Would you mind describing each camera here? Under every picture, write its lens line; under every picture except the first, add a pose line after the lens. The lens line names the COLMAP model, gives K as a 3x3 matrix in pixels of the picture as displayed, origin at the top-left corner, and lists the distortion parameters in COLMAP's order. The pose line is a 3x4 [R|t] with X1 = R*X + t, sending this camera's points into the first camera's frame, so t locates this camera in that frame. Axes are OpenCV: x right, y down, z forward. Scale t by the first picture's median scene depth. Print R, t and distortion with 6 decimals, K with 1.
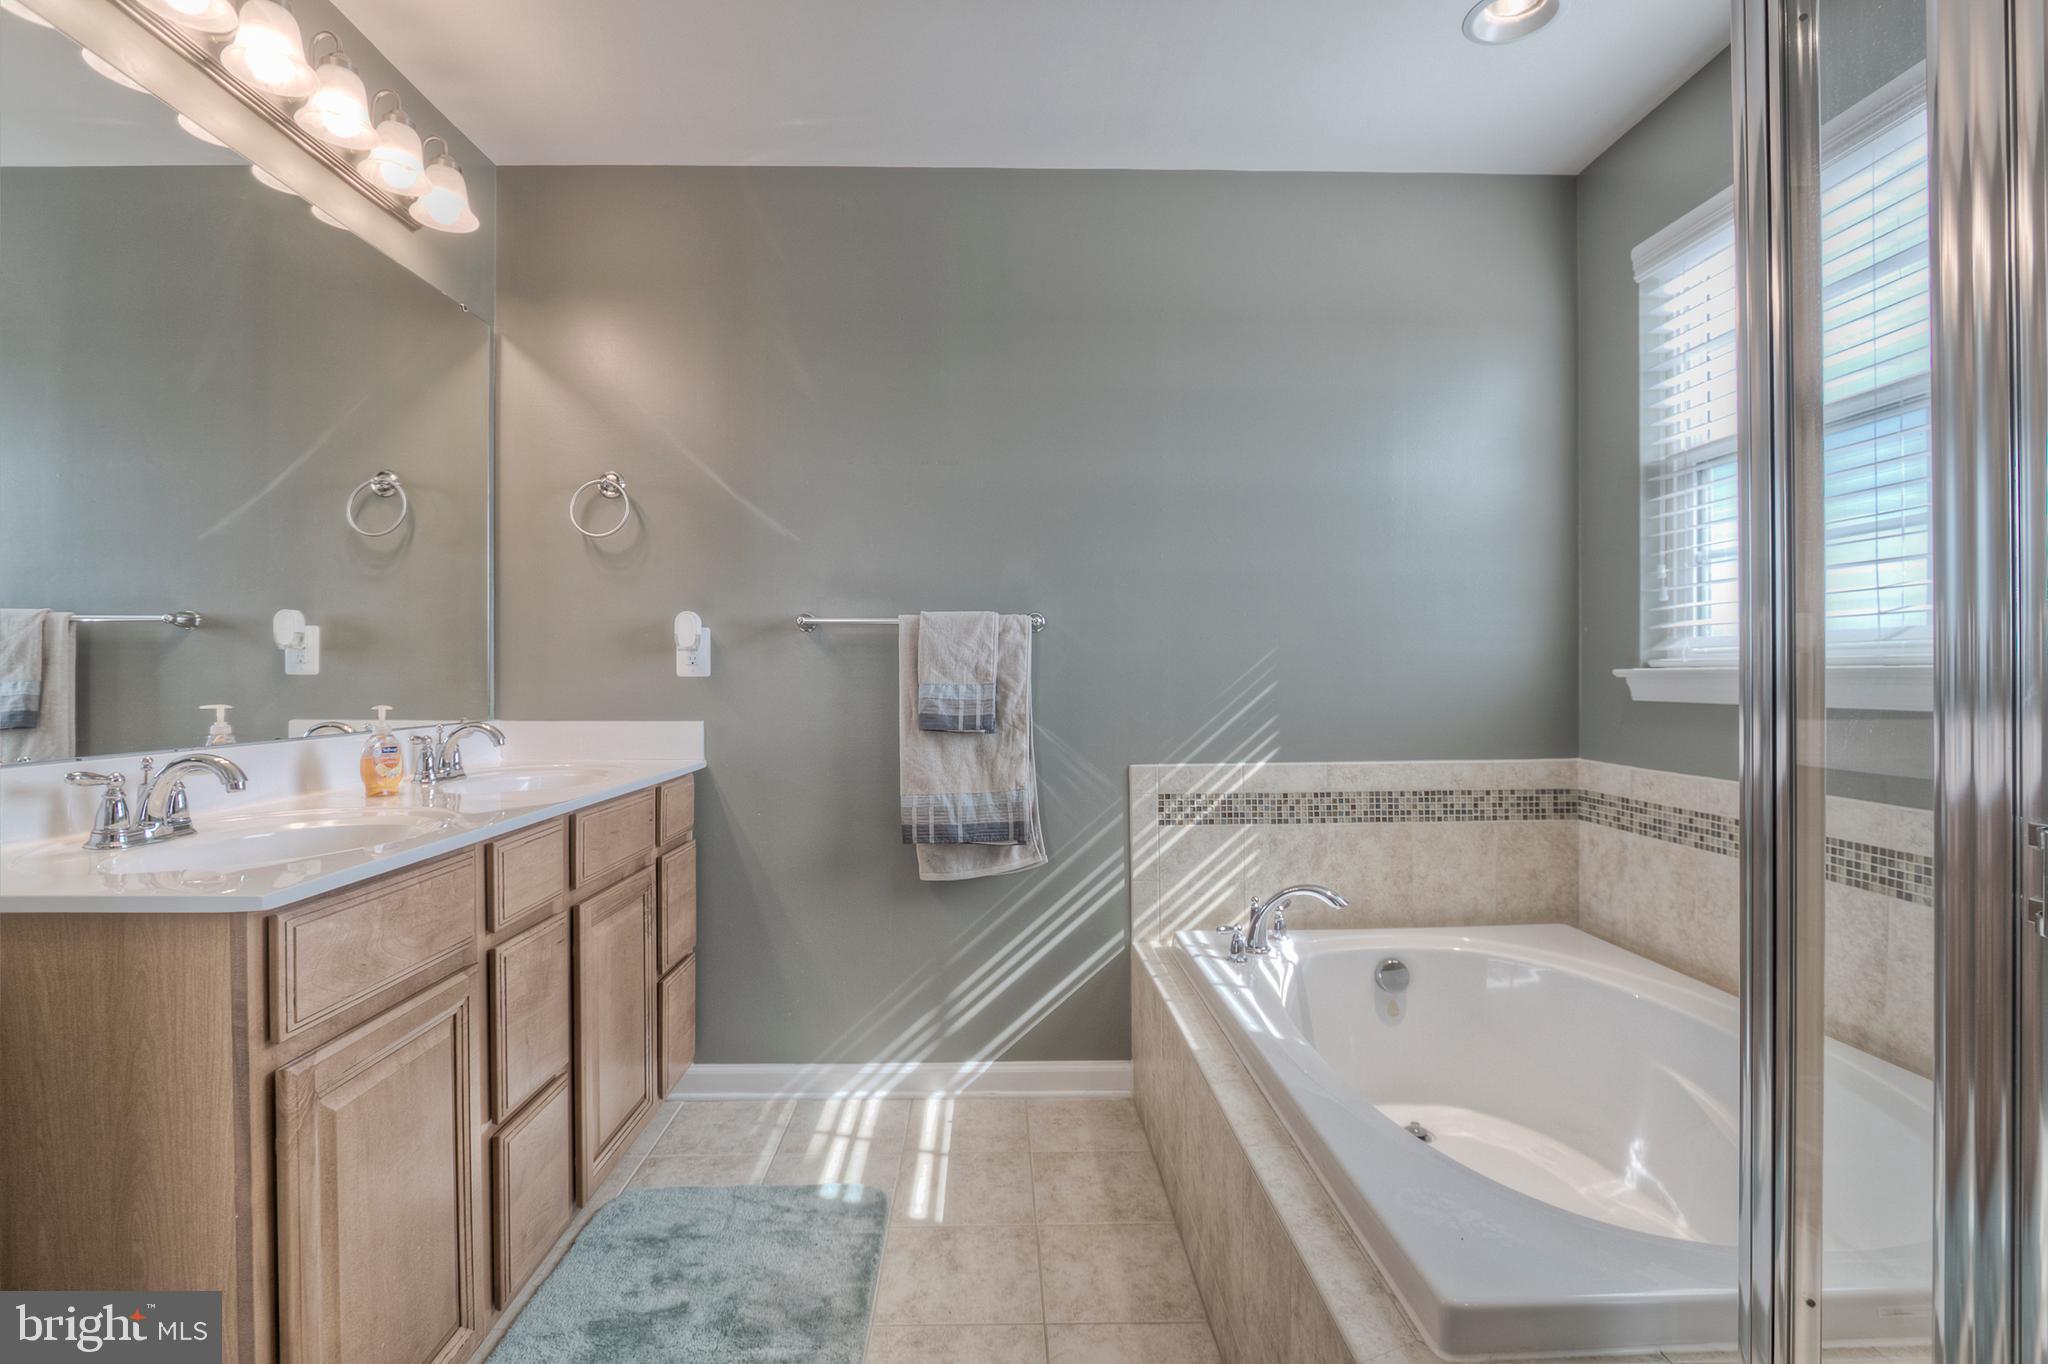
lens RADIAL K [[1000.6, 0, 1021.8], [0, 1000.6, 673.8], [0, 0, 1]] dist [-0.012764, 0.006070]
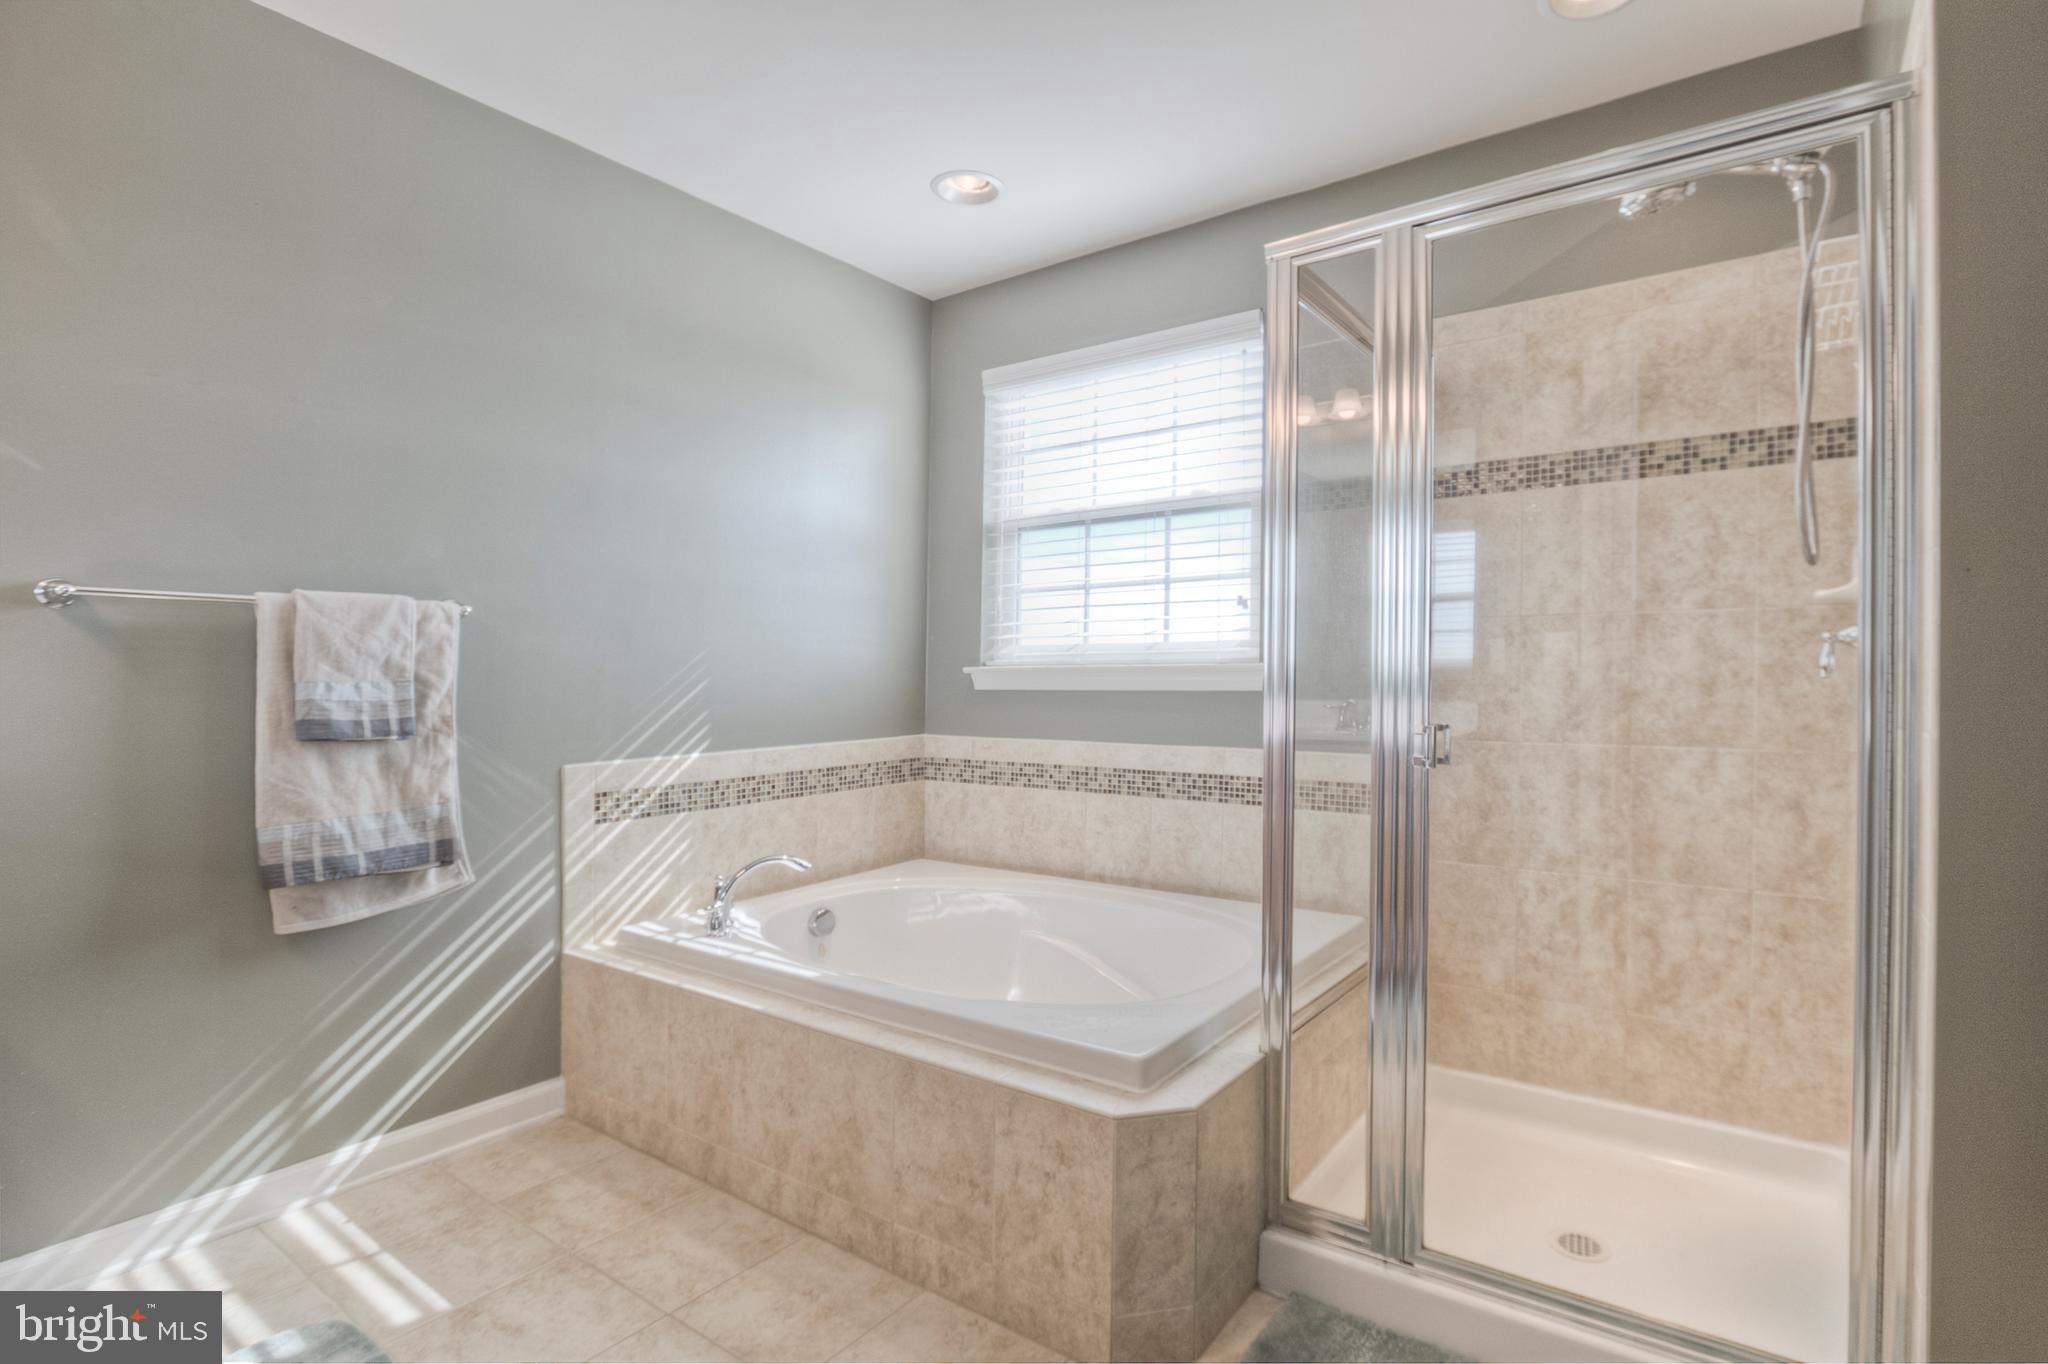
lens RADIAL K [[1000.6, 0, 1032.5], [0, 1000.6, 672.8], [0, 0, 1]] dist [-0.012764, 0.006070]
pose [[0.600203, 0.001821, 0.799846, -0.390476], [0.001833, 0.999992, -0.003652, 0.007114], [-0.799846, 0.003658, 0.600195, 0.070579]]
